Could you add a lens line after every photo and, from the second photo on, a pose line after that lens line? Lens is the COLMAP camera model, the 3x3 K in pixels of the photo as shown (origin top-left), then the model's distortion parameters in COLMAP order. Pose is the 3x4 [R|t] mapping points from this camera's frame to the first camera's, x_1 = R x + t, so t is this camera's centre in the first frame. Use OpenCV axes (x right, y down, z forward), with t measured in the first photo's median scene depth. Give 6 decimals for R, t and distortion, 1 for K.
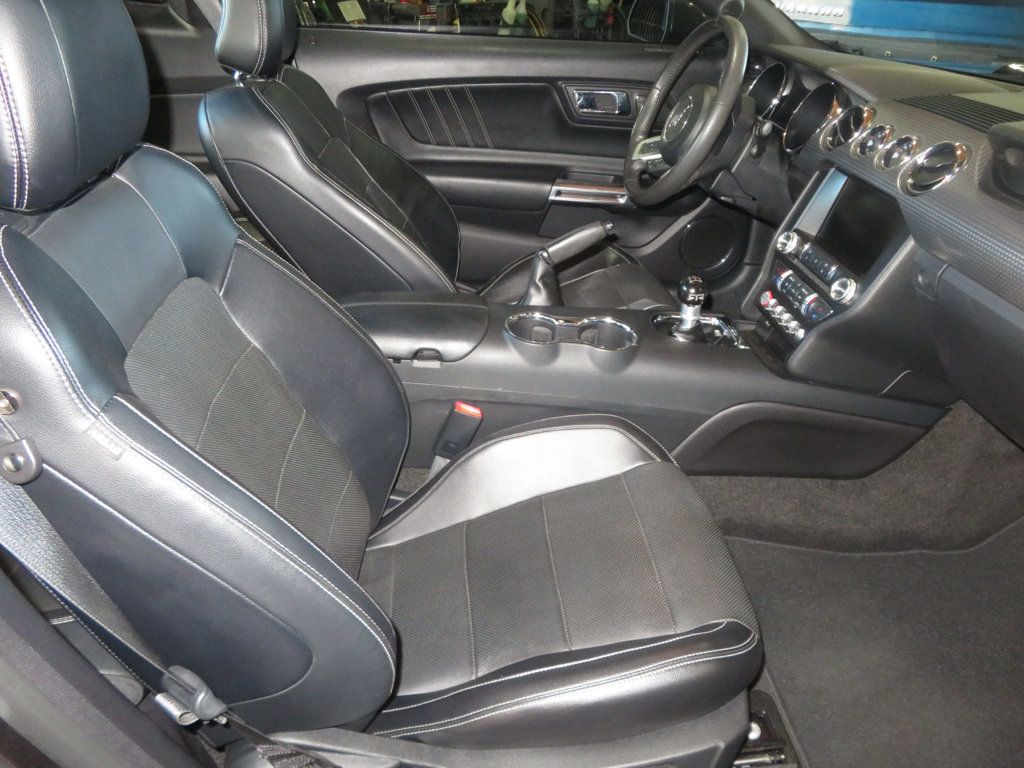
lens RADIAL K [[711.8, 0, 516.3], [0, 711.8, 380.4], [0, 0, 1]] dist [-0.022534, 0.007410]
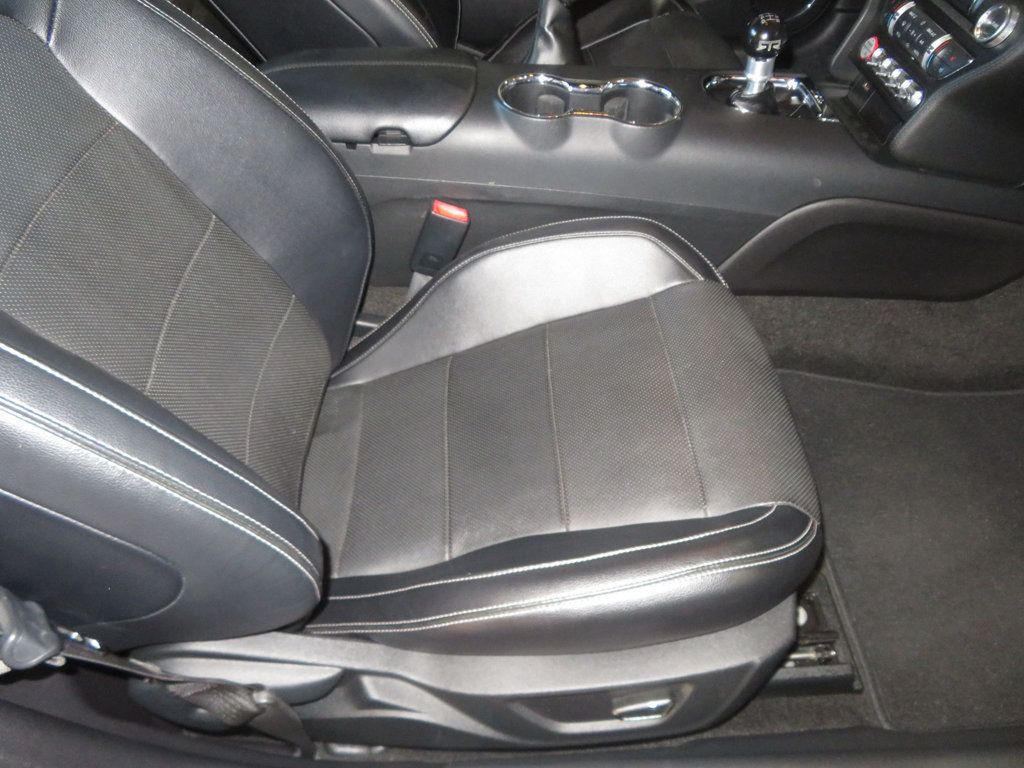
lens RADIAL K [[718.8, 0, 512.7], [0, 718.8, 379.0], [0, 0, 1]] dist [-0.023453, 0.022552]
pose [[0.997455, 0.007973, -0.070847, 0.051740], [0.011827, 0.961454, 0.274713, 0.002952], [0.070307, -0.274852, 0.958913, 0.209567]]
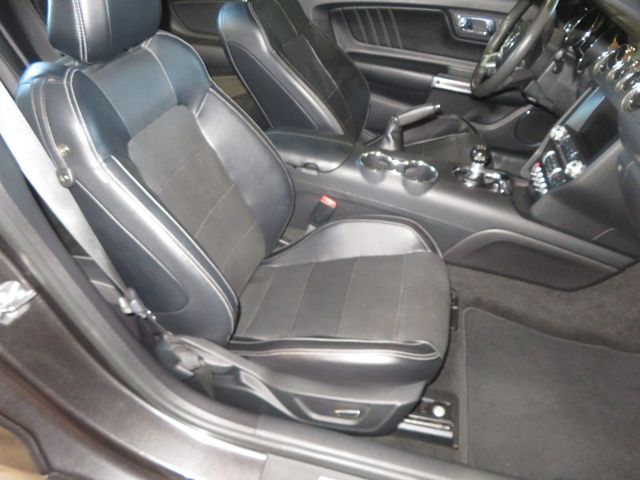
lens RADIAL K [[444.8, 0, 322.7], [0, 444.8, 237.8], [0, 0, 1]] dist [-0.022534, 0.007410]
pose [[0.949249, 0.198582, -0.243910, 0.193483], [-0.172411, 0.977120, 0.124542, -0.005490], [0.263061, -0.076169, 0.961768, -0.067187]]
